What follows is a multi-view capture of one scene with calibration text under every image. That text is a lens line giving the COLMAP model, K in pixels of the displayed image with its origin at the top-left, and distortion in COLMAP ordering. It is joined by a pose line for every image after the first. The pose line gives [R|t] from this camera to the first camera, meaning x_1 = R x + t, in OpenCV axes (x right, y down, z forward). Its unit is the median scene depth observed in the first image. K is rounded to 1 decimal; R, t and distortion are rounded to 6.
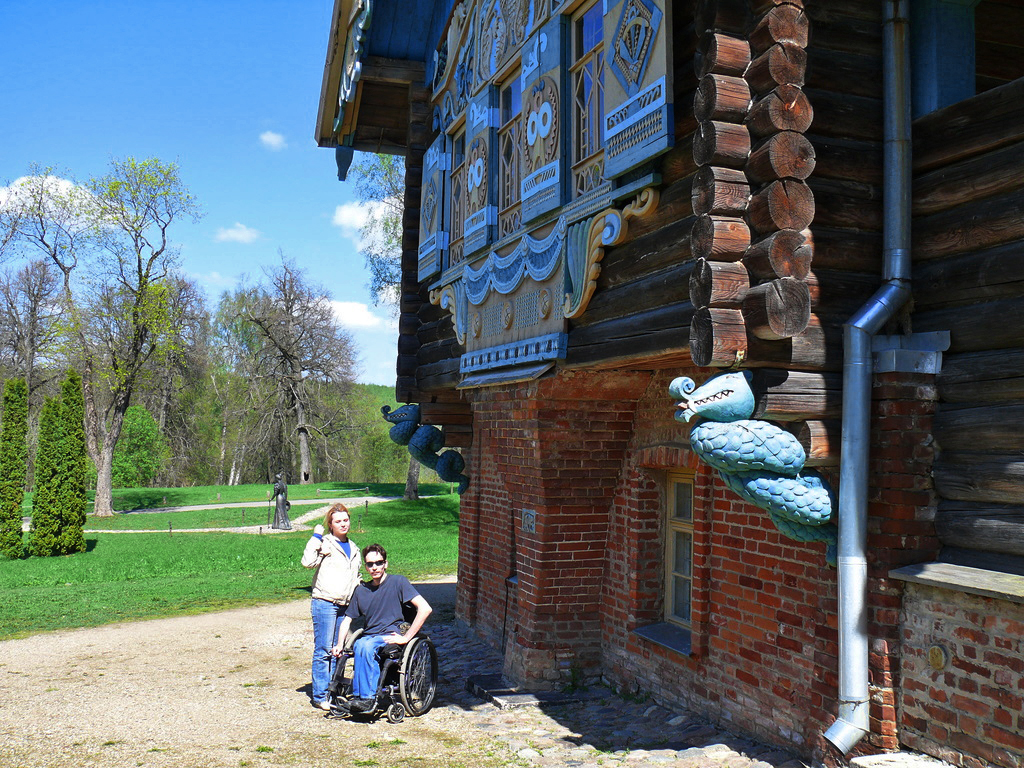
lens RADIAL K [[1054.7, 0, 510.4], [0, 1054.7, 386.0], [0, 0, 1]] dist [-0.066260, 0.000000]
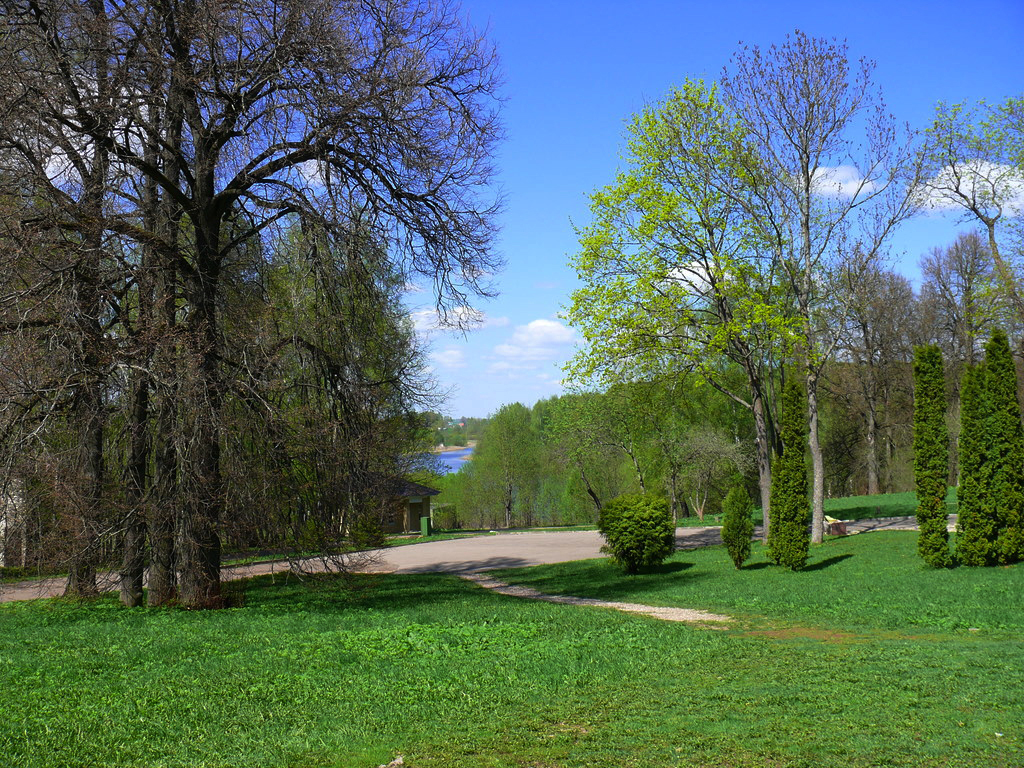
lens RADIAL K [[1054.7, 0, 510.7], [0, 1054.7, 387.9], [0, 0, 1]] dist [-0.066260, 0.000000]
pose [[0.649160, -0.065363, -0.757838, -0.073752], [0.069388, 0.997236, -0.026573, 0.026157], [0.757480, -0.035335, 0.651901, 0.225379]]
